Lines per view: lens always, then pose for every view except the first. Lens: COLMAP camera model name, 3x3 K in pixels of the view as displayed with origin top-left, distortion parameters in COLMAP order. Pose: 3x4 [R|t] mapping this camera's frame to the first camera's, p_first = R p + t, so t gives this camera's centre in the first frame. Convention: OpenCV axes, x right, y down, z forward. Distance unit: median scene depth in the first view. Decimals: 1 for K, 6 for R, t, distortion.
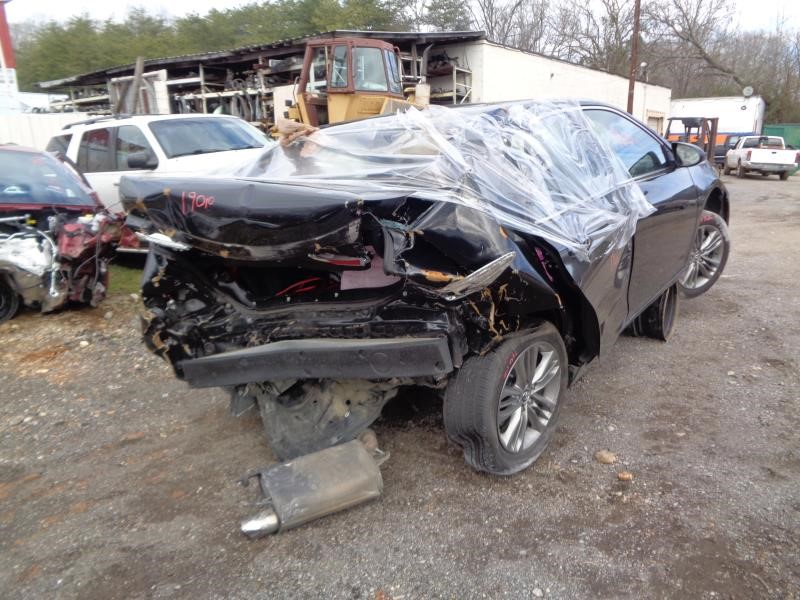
lens RADIAL K [[606.4, 0, 401.6], [0, 606.4, 302.3], [0, 0, 1]] dist [0.012587, 0.005460]
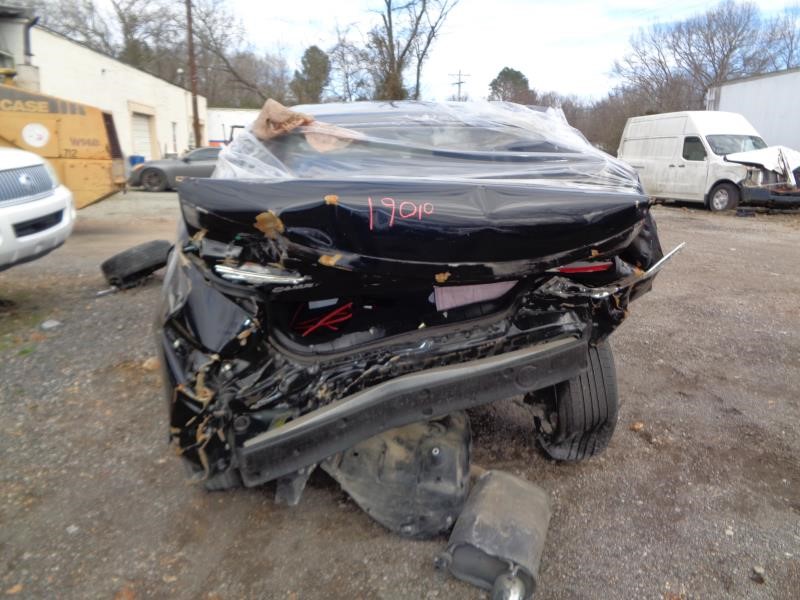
lens RADIAL K [[606.4, 0, 400.2], [0, 606.4, 297.0], [0, 0, 1]] dist [0.012587, 0.005460]
pose [[0.736592, -0.136380, 0.662444, -0.716137], [0.147389, 0.988287, 0.039576, -0.079535], [-0.660082, 0.068486, 0.748065, 0.394833]]
